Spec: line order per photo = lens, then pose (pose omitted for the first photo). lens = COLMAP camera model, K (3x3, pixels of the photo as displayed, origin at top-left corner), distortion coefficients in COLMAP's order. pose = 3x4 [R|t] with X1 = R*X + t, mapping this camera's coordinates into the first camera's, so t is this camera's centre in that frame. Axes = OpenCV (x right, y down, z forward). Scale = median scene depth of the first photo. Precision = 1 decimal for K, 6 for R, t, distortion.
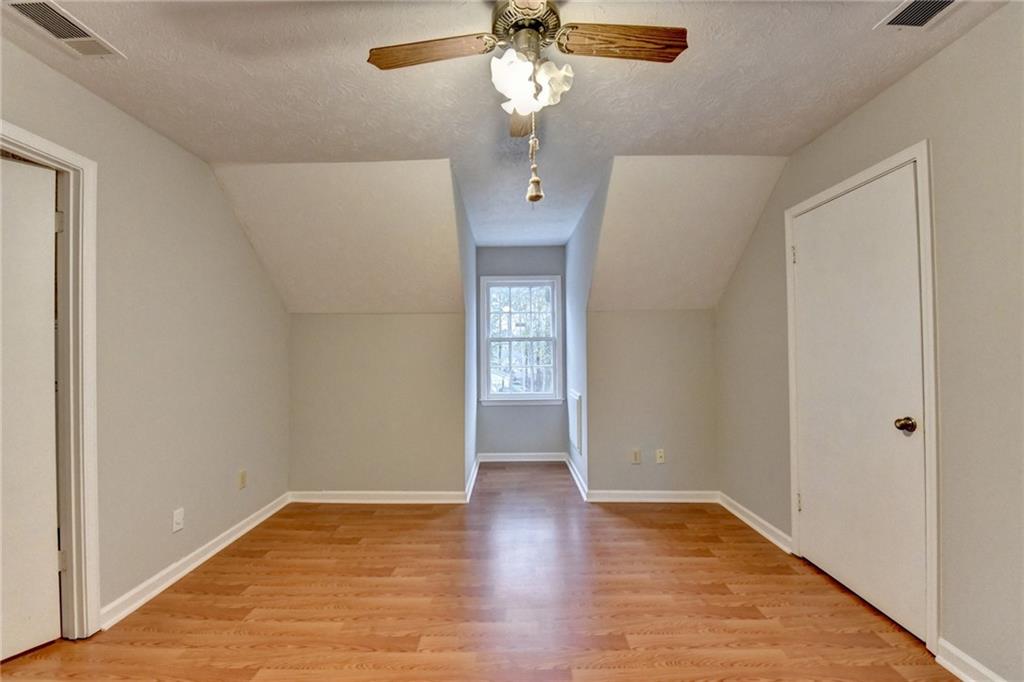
lens RADIAL K [[411.0, 0, 503.3], [0, 411.0, 345.0], [0, 0, 1]] dist [-0.008972, -0.004497]
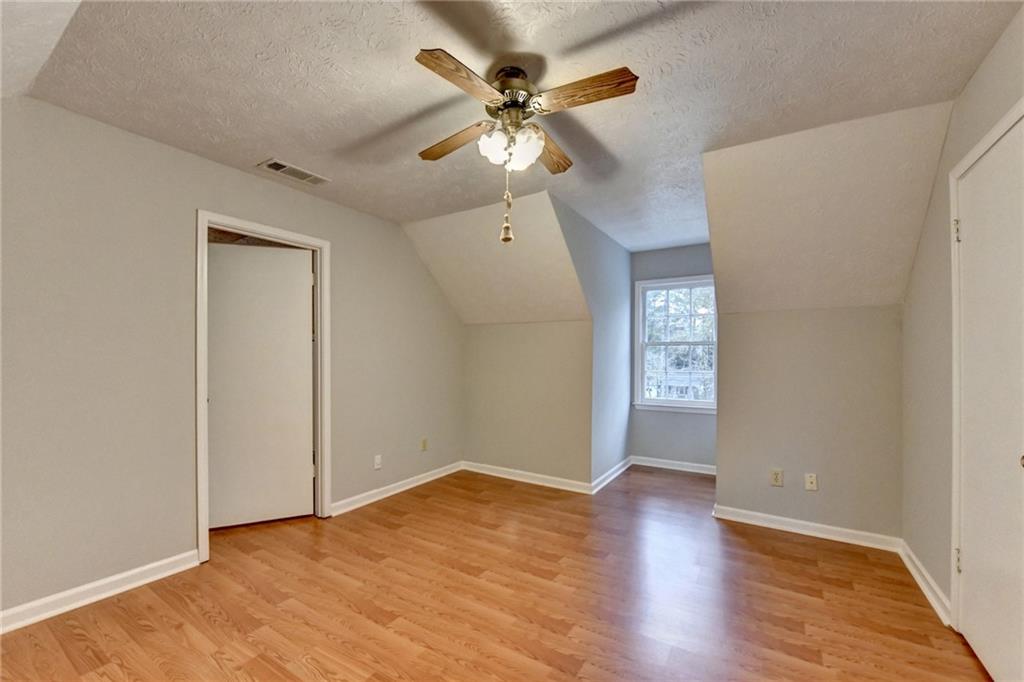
lens RADIAL K [[420.3, 0, 510.7], [0, 420.3, 354.7], [0, 0, 1]] dist [-0.014042, -0.000726]
pose [[0.850444, 0.009932, -0.525971, 0.407831], [-0.001838, 0.999872, 0.015908, -0.004761], [0.526062, -0.012562, 0.850354, -0.074104]]
